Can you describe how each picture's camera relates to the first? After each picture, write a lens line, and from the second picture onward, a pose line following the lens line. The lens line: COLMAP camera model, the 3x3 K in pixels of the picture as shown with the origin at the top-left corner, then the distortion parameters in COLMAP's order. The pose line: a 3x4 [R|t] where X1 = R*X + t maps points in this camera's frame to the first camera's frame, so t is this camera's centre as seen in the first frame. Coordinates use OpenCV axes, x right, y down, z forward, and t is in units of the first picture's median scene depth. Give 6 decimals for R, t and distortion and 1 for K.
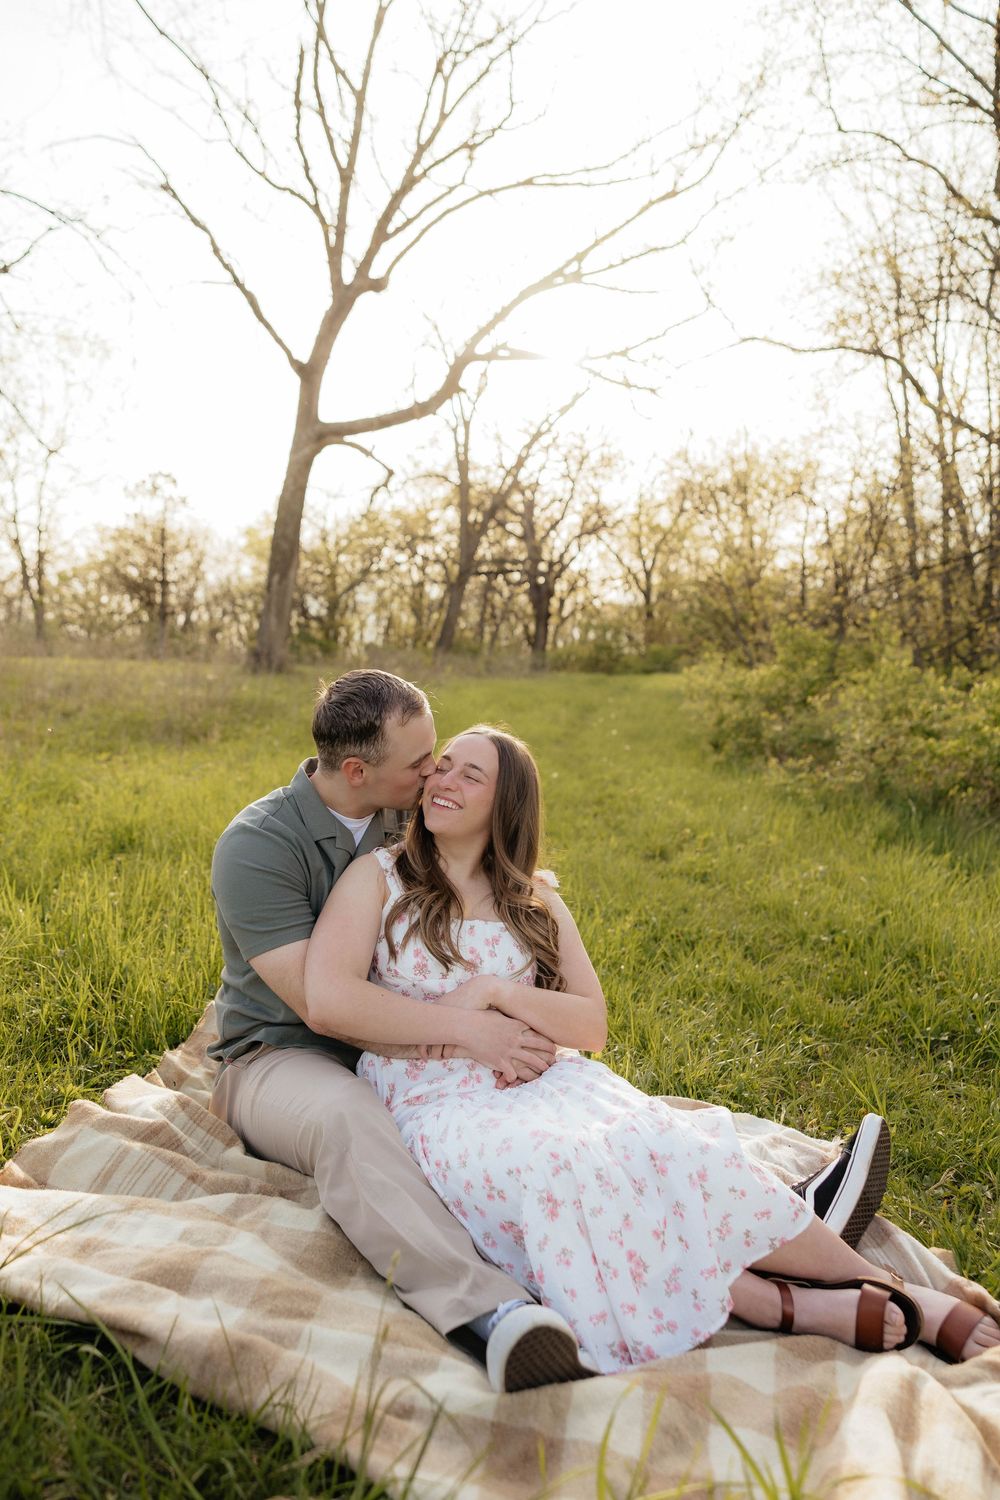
lens RADIAL K [[1212.1, 0, 500.0], [0, 1212.1, 750.0], [0, 0, 1]] dist [0.005188, 0.000468]
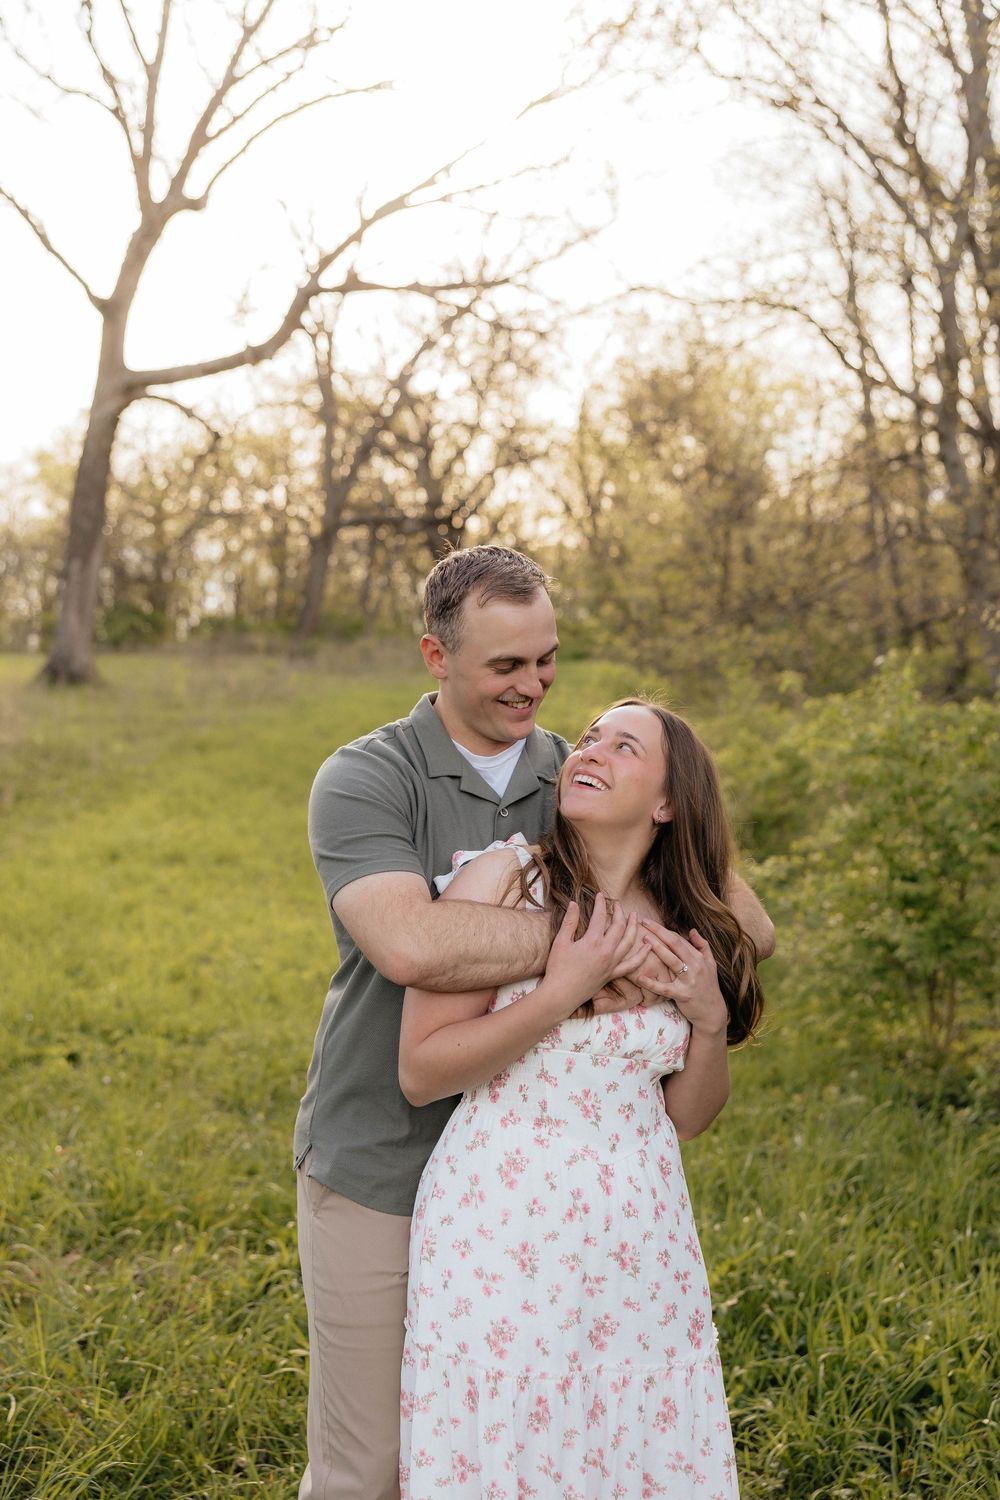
lens RADIAL K [[1704.1, 0, 500.0], [0, 1704.1, 750.0], [0, 0, 1]] dist [0.006083, 0.020334]
pose [[0.998249, -0.019591, 0.055806, 0.032264], [0.019586, 0.999808, 0.000638, -0.018530], [-0.055808, 0.000456, 0.998441, -0.152720]]
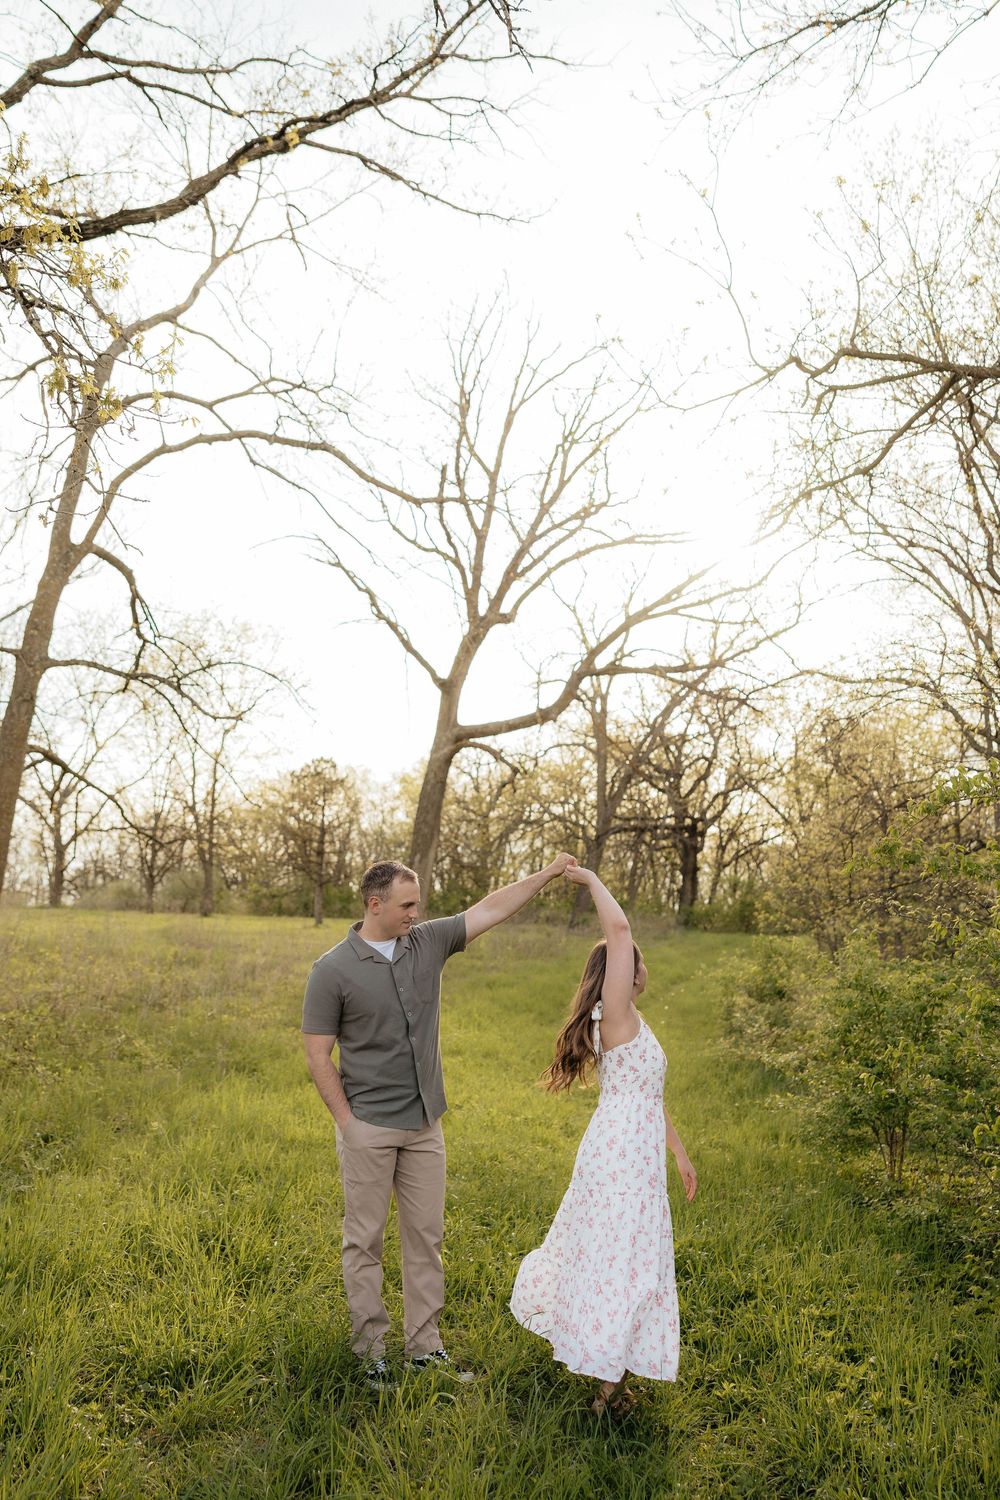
lens RADIAL K [[1273.5, 0, 500.0], [0, 1273.5, 750.0], [0, 0, 1]] dist [-0.002357, -0.000472]
pose [[0.991928, -0.008213, -0.126538, 0.053855], [-0.016316, 0.981338, -0.191598, -0.015653], [0.125750, 0.192116, 0.973282, -0.210430]]
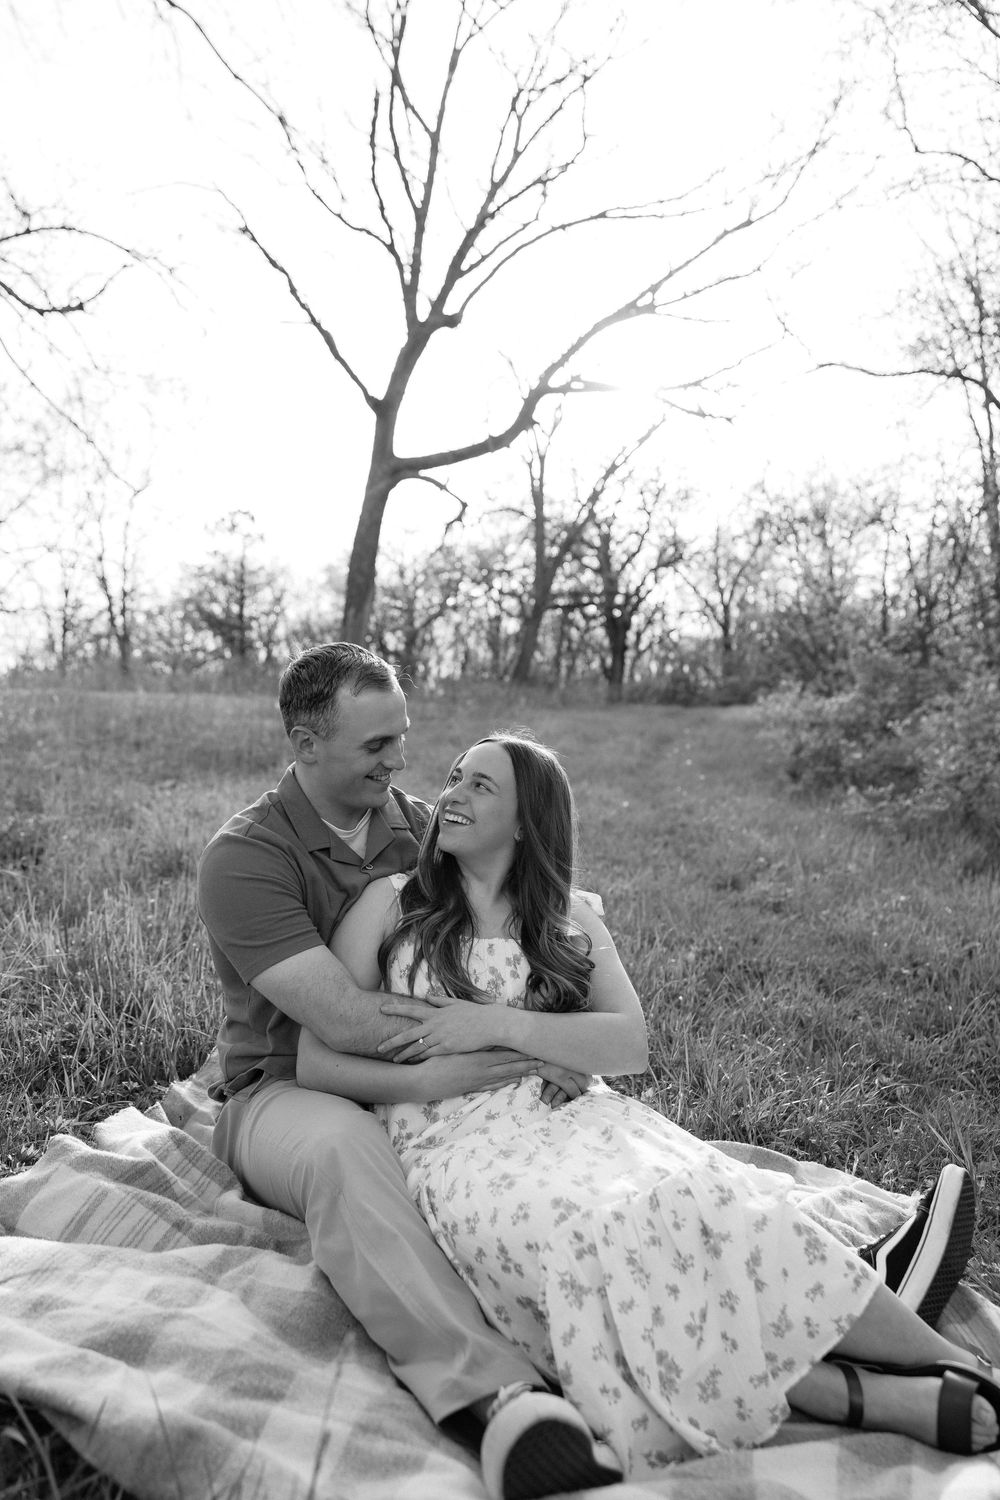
lens RADIAL K [[1212.1, 0, 500.0], [0, 1212.1, 750.0], [0, 0, 1]] dist [0.005188, 0.000468]
pose [[0.997971, -0.002684, -0.063608, 0.002406], [0.000904, 0.999607, -0.028001, 0.001656], [0.063658, 0.027887, 0.997582, 0.006687]]
